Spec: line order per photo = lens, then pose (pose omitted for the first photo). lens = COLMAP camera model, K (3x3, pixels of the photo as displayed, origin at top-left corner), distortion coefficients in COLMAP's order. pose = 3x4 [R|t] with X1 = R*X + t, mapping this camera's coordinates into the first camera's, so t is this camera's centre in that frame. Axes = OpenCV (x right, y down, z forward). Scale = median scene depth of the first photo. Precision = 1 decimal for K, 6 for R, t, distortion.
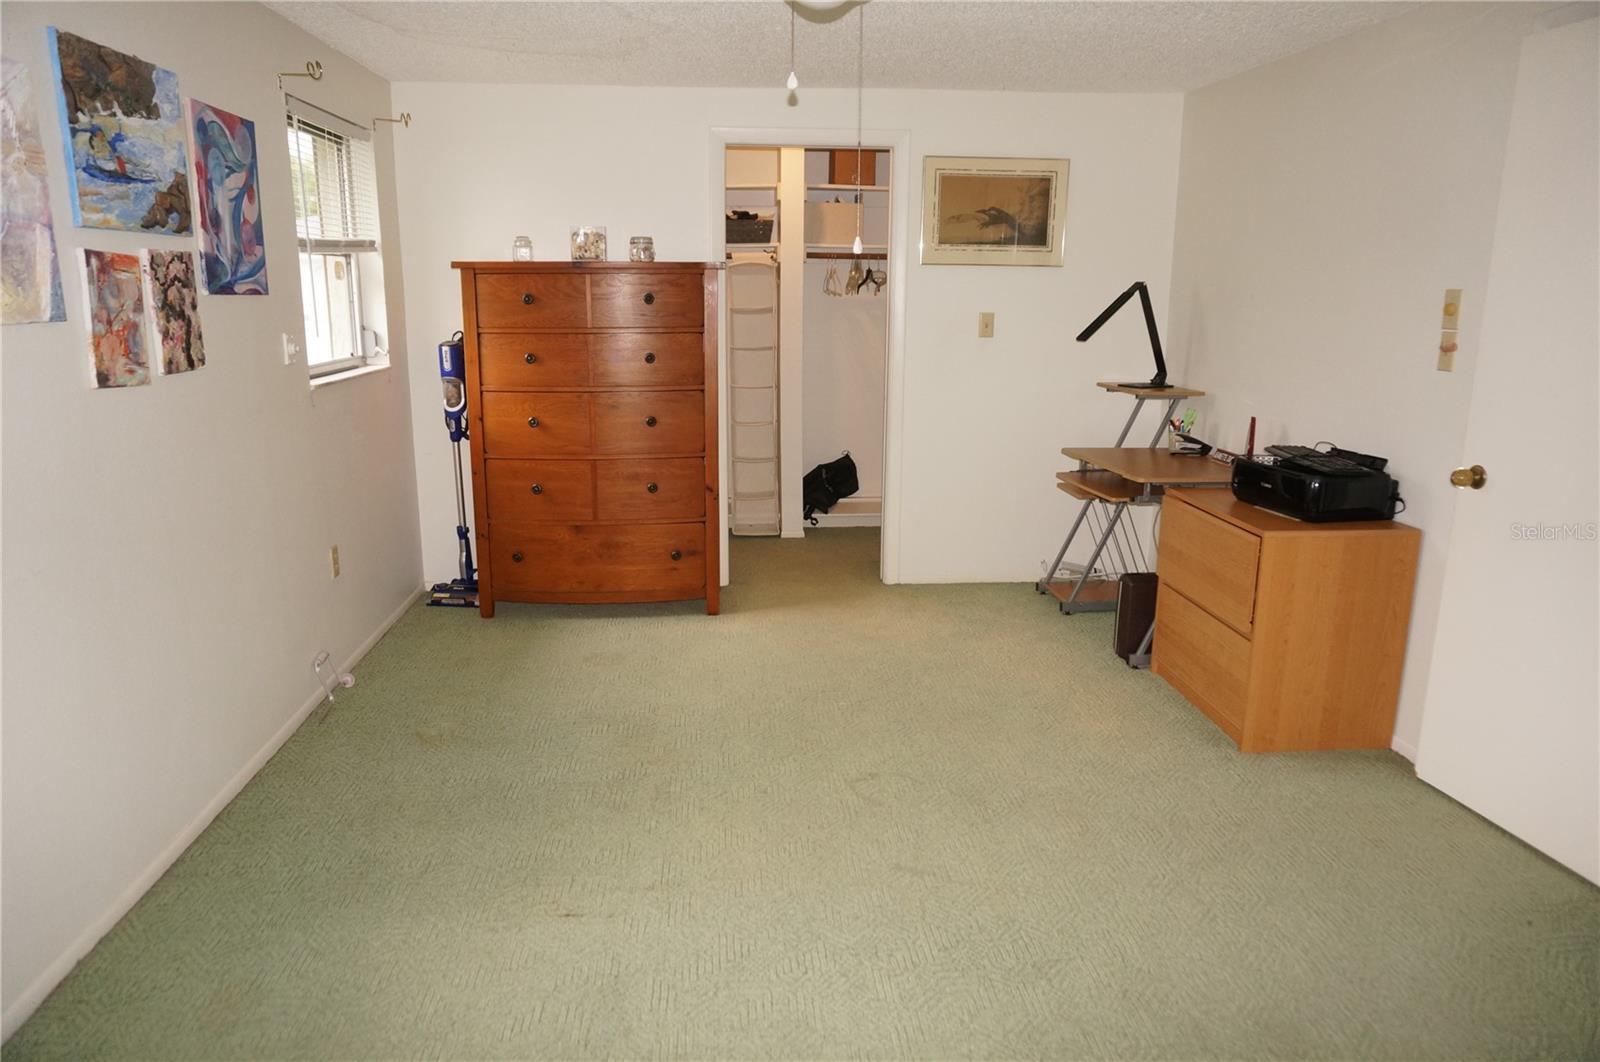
lens RADIAL K [[1076.3, 0, 800.9], [0, 1076.3, 536.0], [0, 0, 1]] dist [-0.054543, 0.041018]
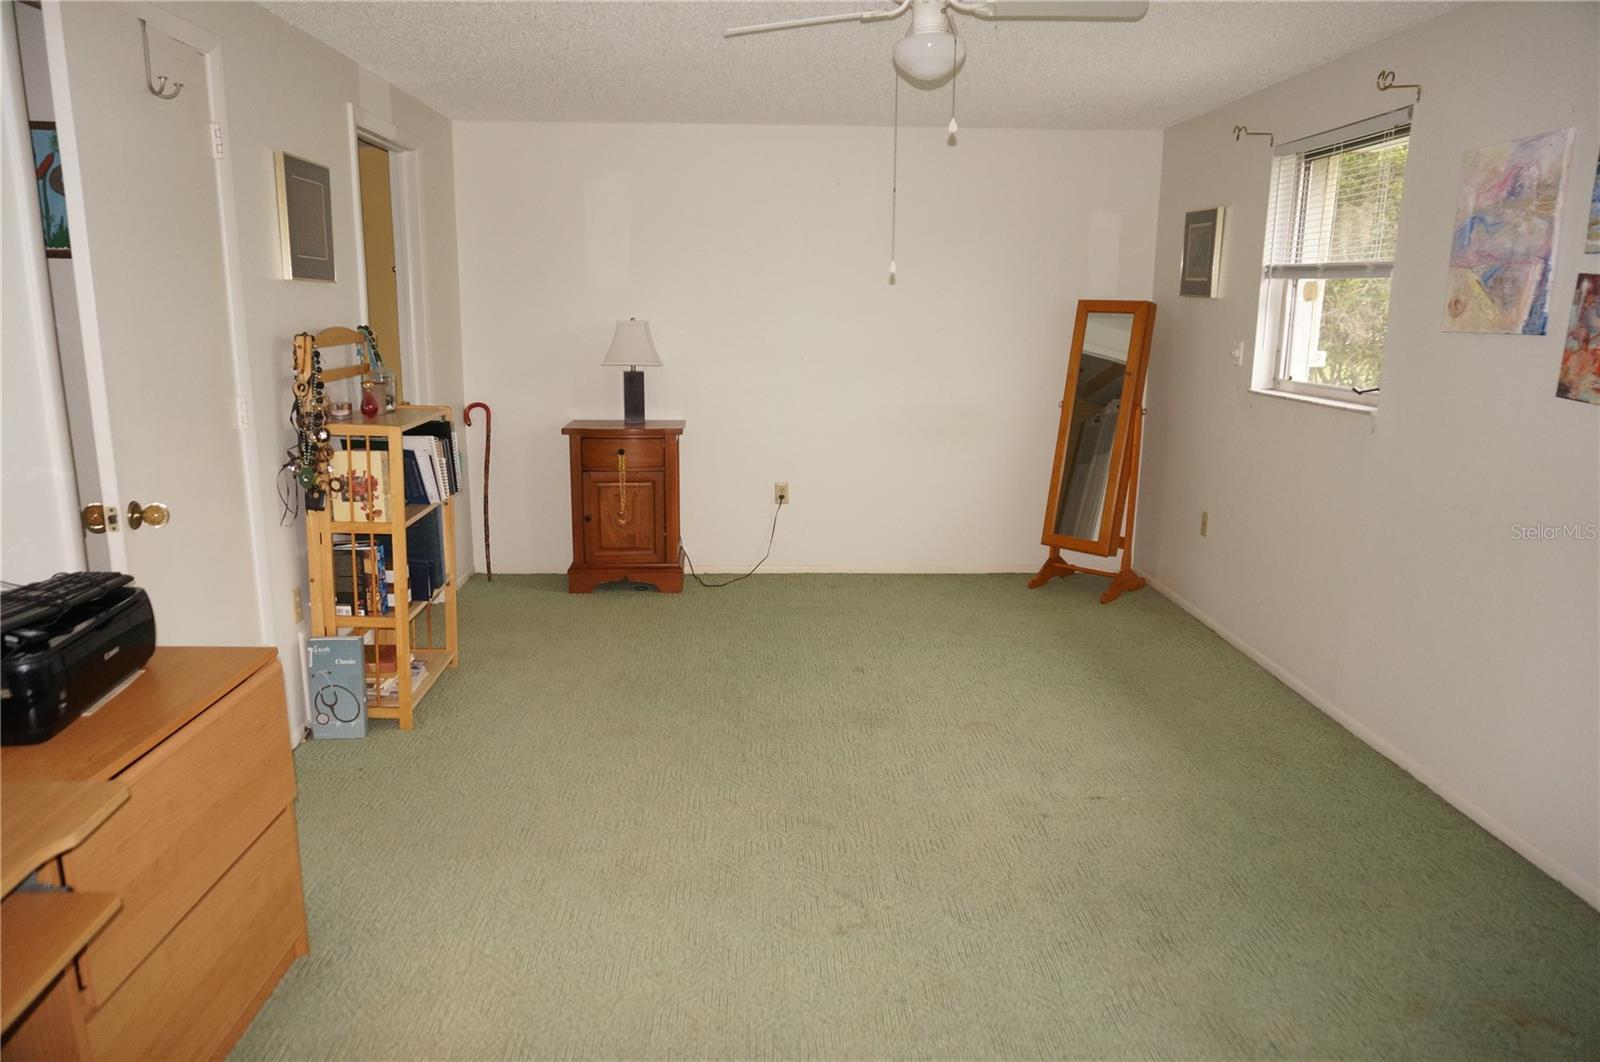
lens RADIAL K [[1076.3, 0, 800.9], [0, 1076.3, 536.0], [0, 0, 1]] dist [-0.054543, 0.041018]
pose [[-0.999219, -0.023933, 0.031448, 0.104319], [-0.008139, 0.903342, 0.428844, -0.479861], [-0.038672, 0.428253, -0.902831, 2.101003]]
